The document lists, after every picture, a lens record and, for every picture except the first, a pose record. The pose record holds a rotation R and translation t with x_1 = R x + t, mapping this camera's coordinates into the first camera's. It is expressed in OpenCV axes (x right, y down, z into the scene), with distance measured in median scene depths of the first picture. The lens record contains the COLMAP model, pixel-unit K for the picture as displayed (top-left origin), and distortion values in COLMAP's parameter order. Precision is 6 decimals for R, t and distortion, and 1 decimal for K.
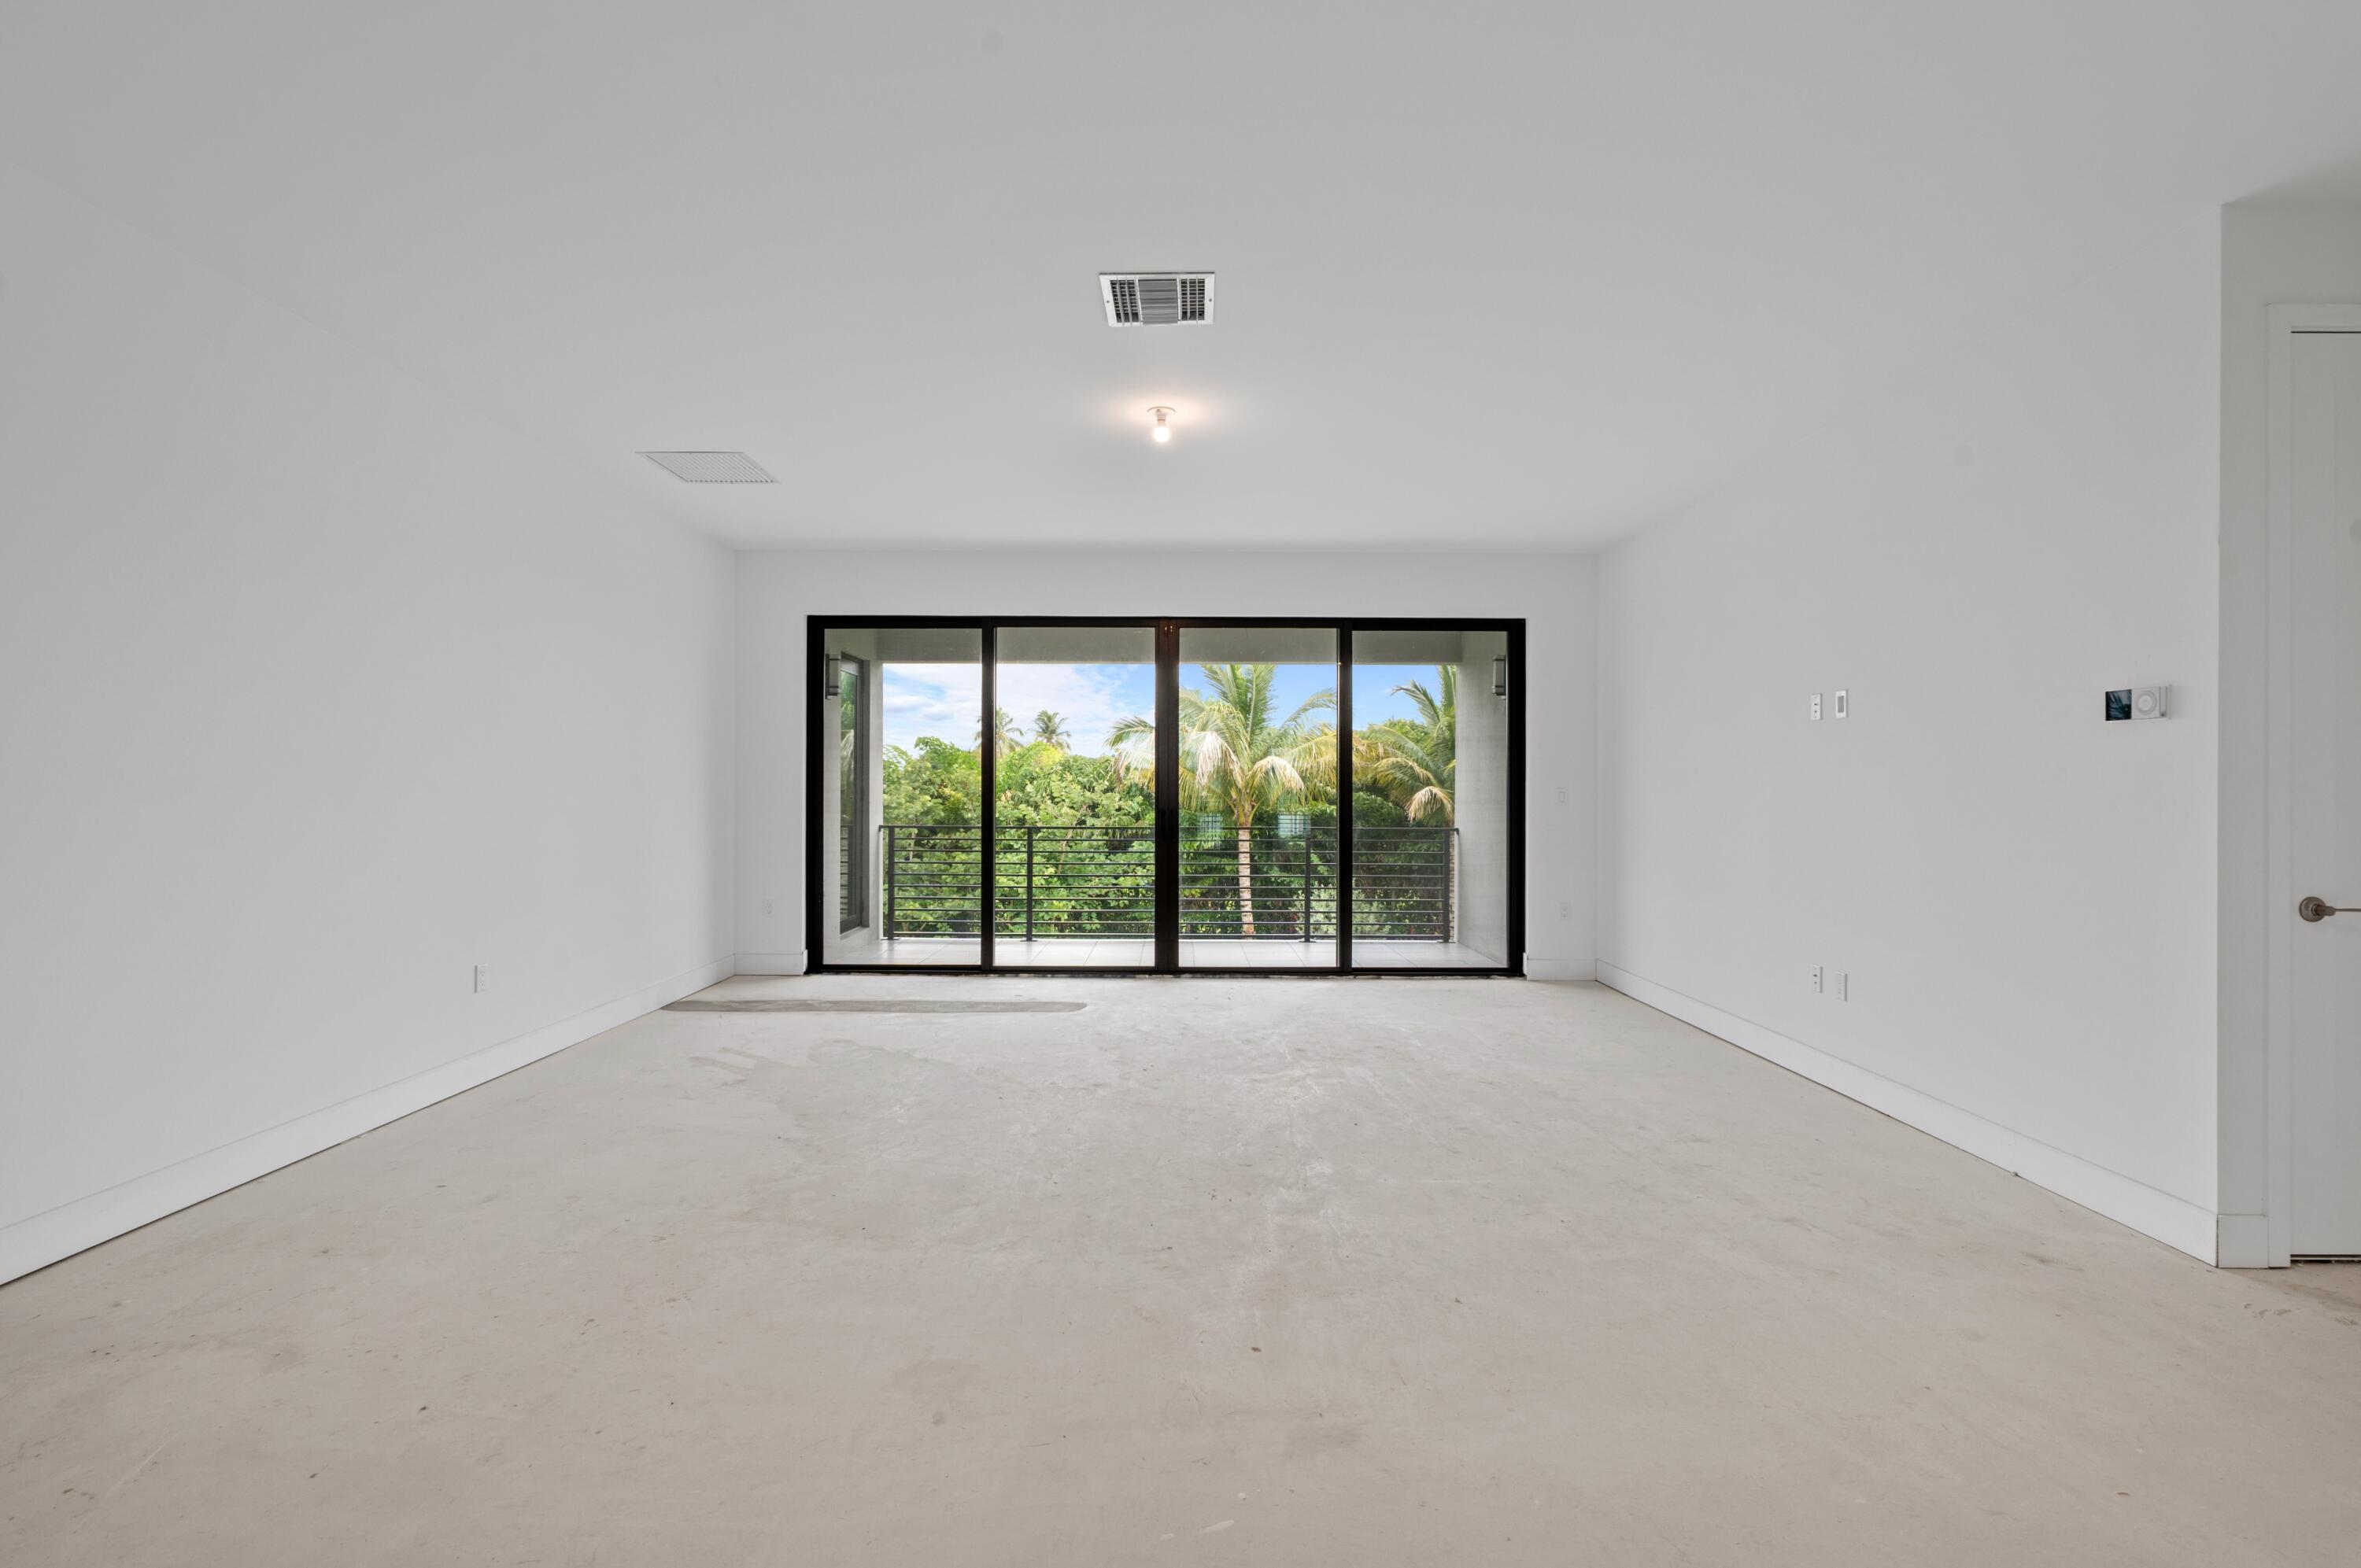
lens RADIAL K [[1068.7, 0, 1182.2], [0, 1068.7, 789.4], [0, 0, 1]] dist [-0.004173, 0.001771]
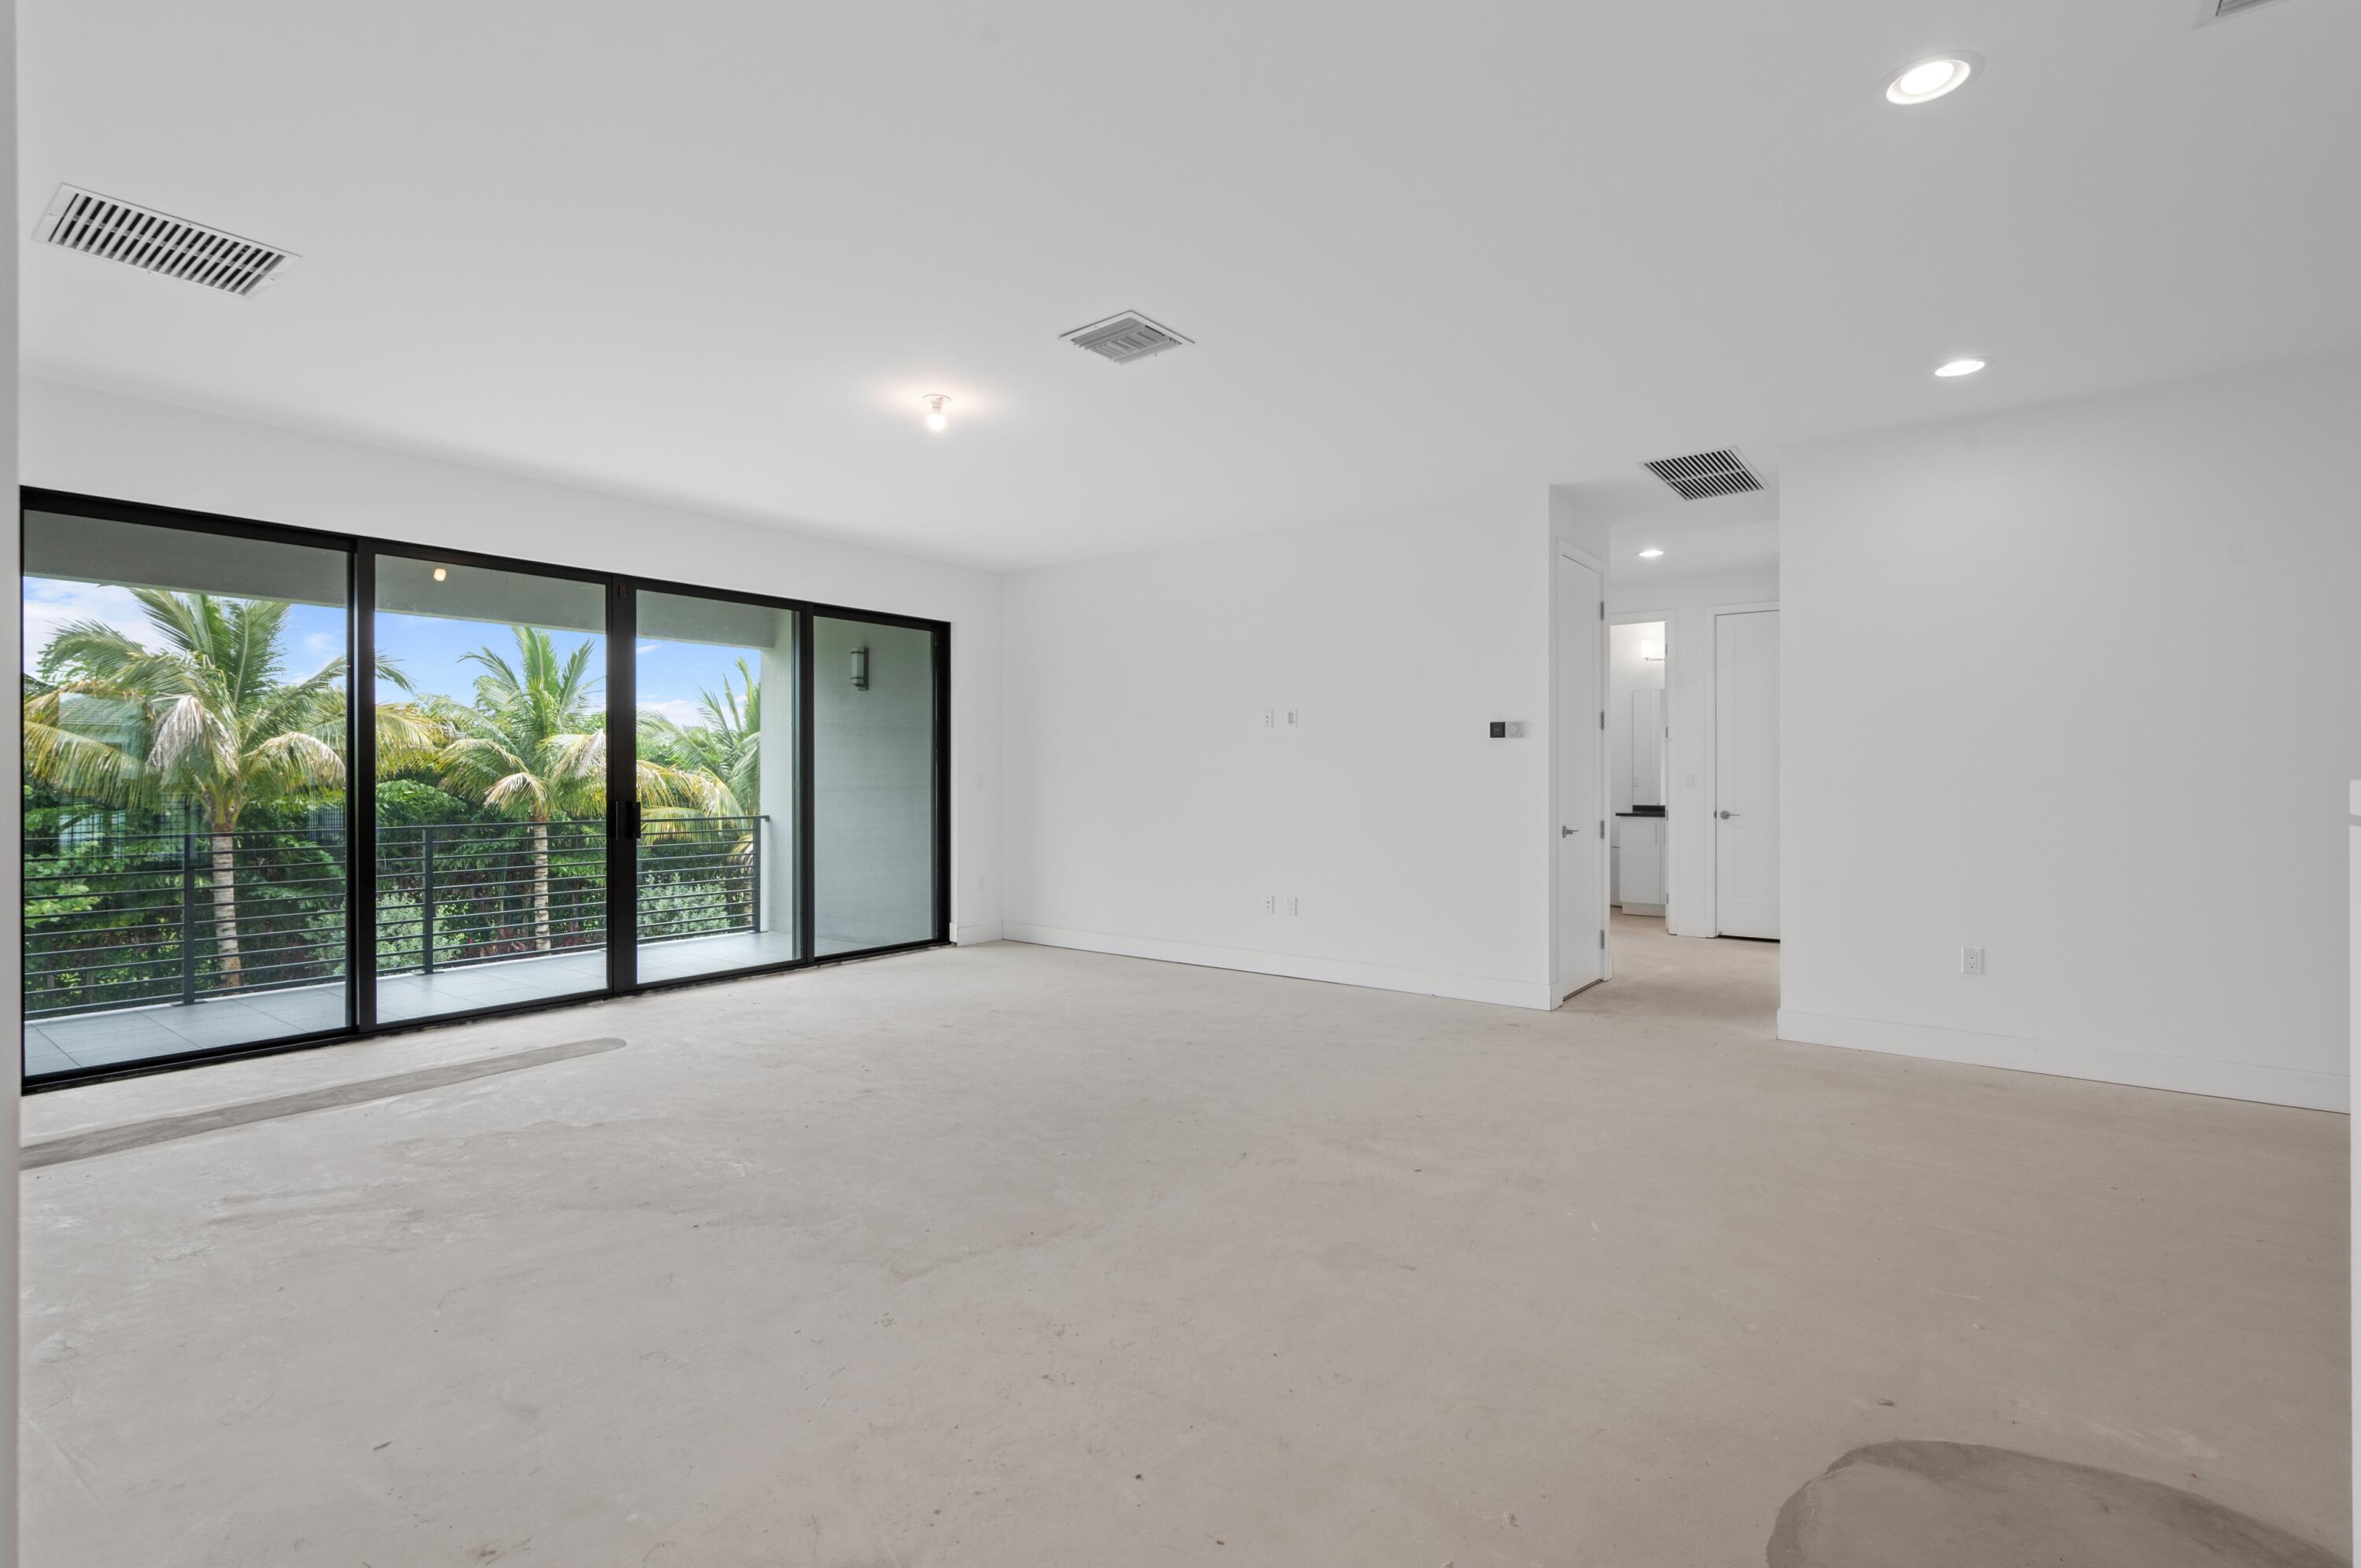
lens RADIAL K [[1068.7, 0, 1190.5], [0, 1068.7, 780.5], [0, 0, 1]] dist [-0.004173, 0.001771]
pose [[0.602831, -0.008098, 0.797828, -0.417883], [0.003678, 0.999966, 0.007372, -0.002465], [-0.797860, -0.001510, 0.602840, 0.128744]]
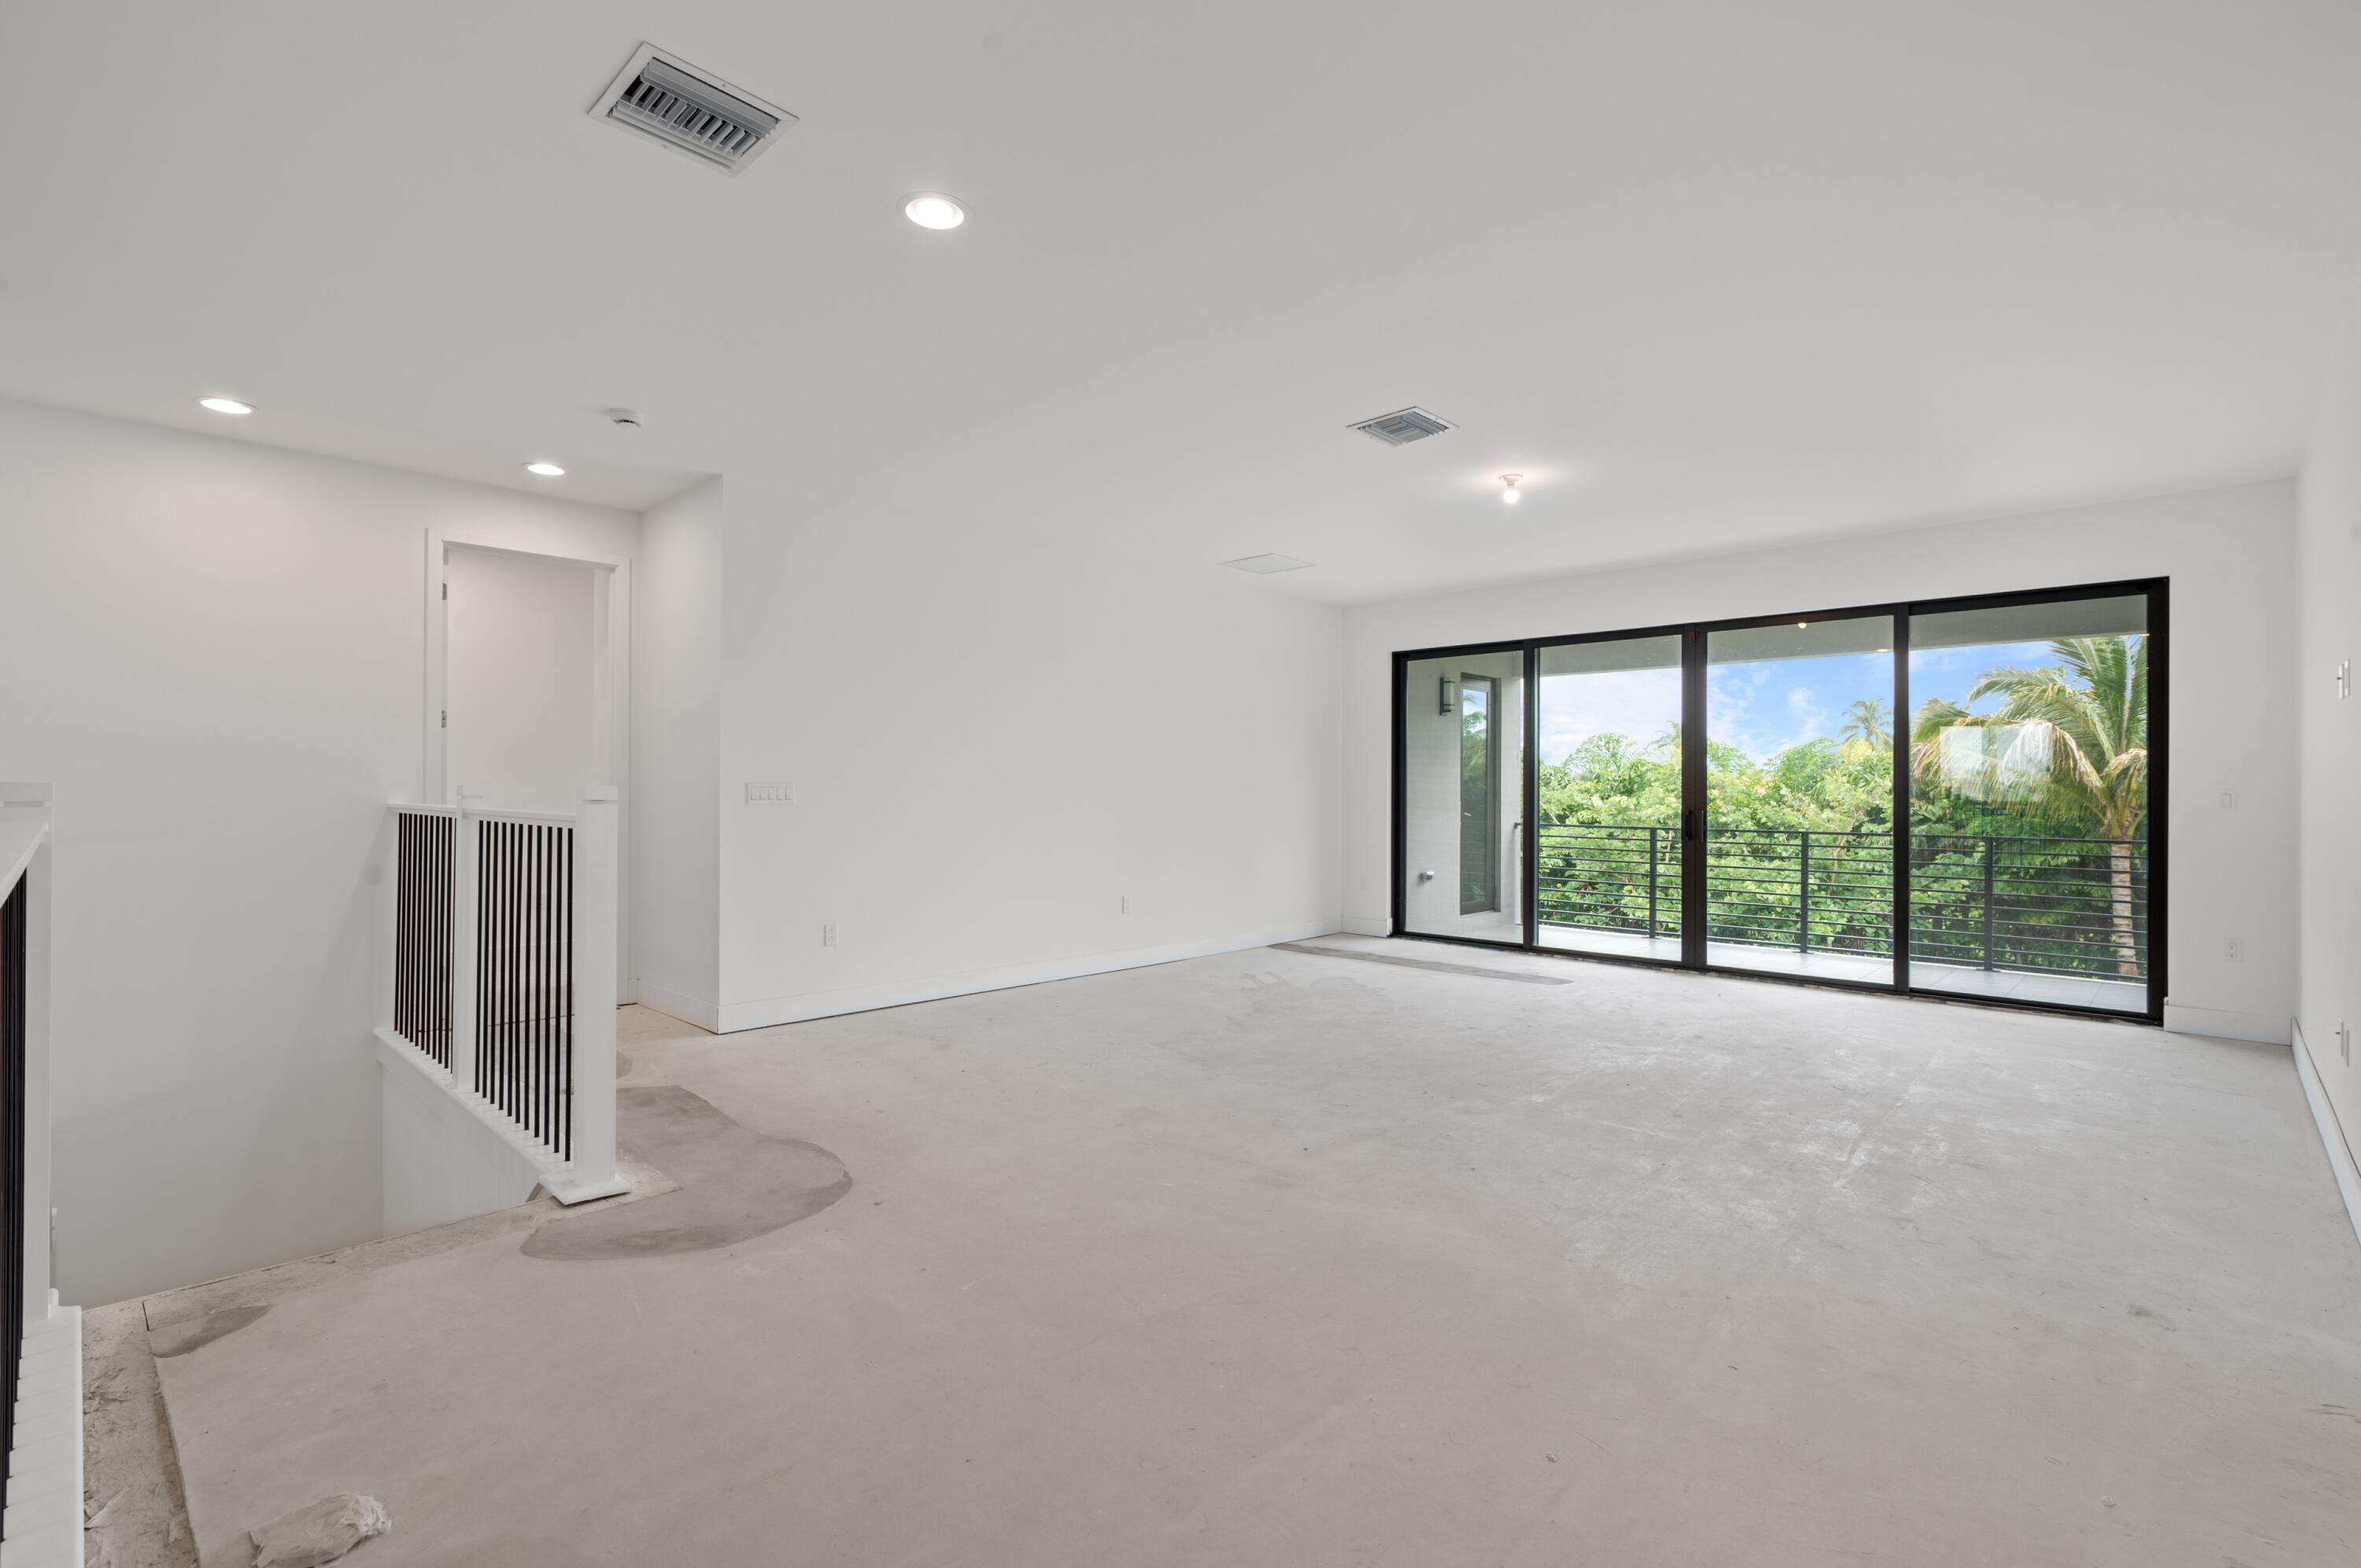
lens RADIAL K [[1068.7, 0, 1178.1], [0, 1068.7, 791.2], [0, 0, 1]] dist [-0.004173, 0.001771]
pose [[0.721474, 0.001171, -0.692440, 0.338891], [-0.001778, 0.999998, -0.000162, 0.001707], [0.692439, 0.001348, 0.721475, -0.083590]]
